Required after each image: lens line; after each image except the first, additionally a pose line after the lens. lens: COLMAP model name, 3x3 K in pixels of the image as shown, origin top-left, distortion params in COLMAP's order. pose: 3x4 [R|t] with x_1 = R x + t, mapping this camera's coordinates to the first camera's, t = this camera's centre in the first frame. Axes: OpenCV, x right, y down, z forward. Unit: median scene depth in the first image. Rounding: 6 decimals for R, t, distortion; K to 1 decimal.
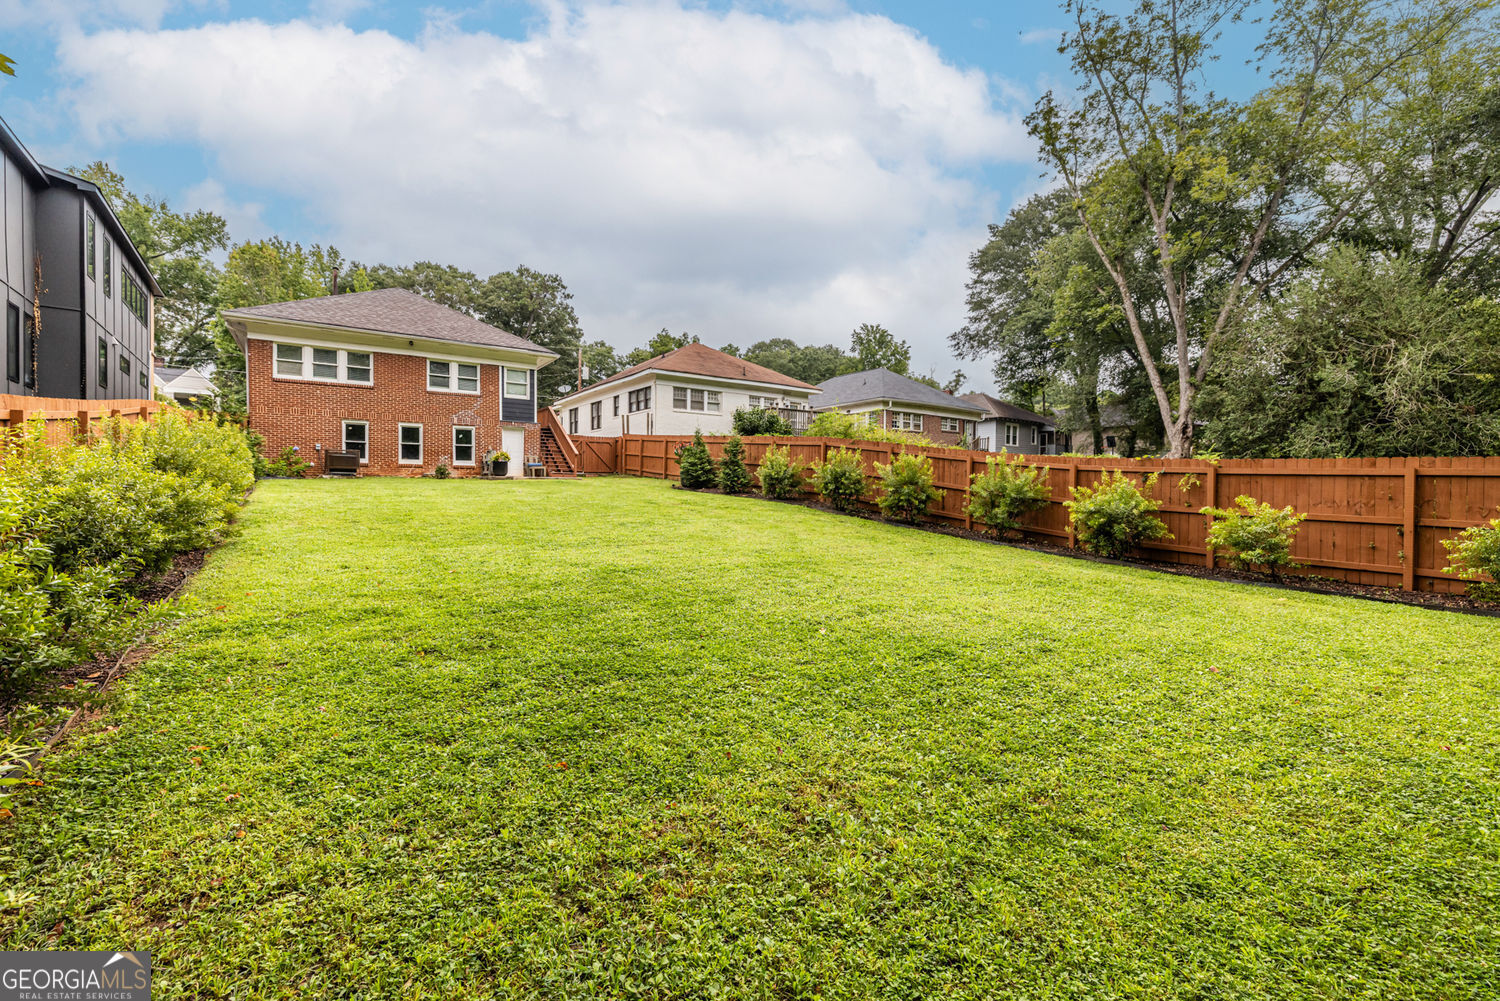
lens RADIAL K [[638.2, 0, 748.2], [0, 638.2, 491.1], [0, 0, 1]] dist [-0.000406, 0.000335]
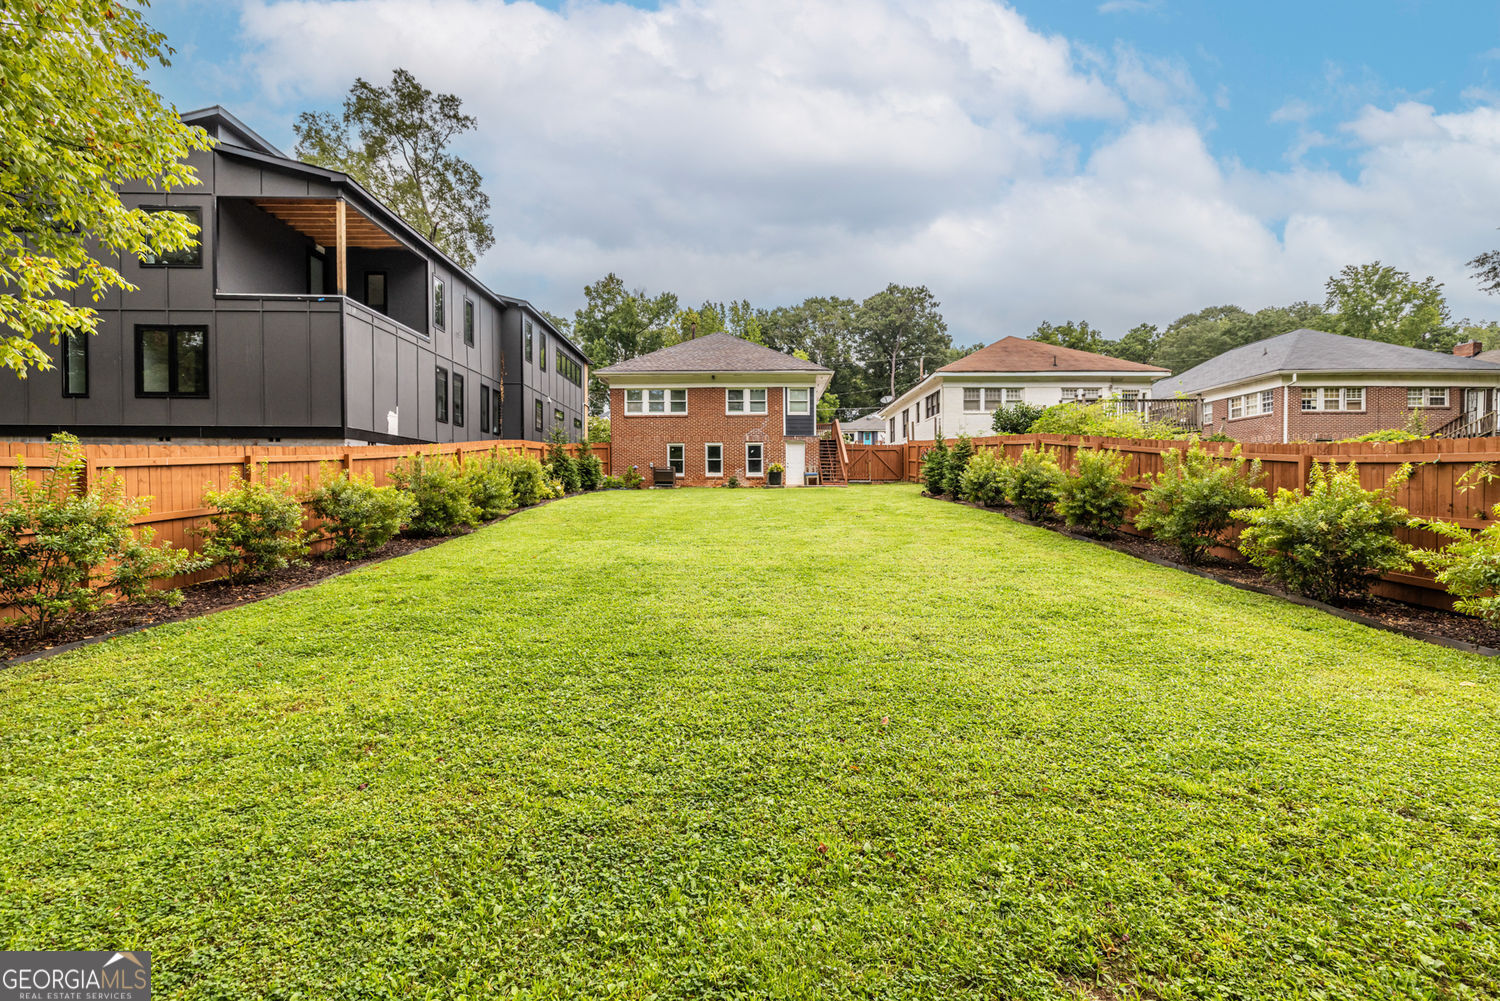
lens RADIAL K [[638.2, 0, 748.2], [0, 638.2, 491.1], [0, 0, 1]] dist [-0.000406, 0.000335]
pose [[0.800582, -0.010319, -0.599134, 0.227462], [0.002851, 0.999906, -0.013412, 0.001716], [0.599216, 0.009029, 0.800536, 0.060984]]
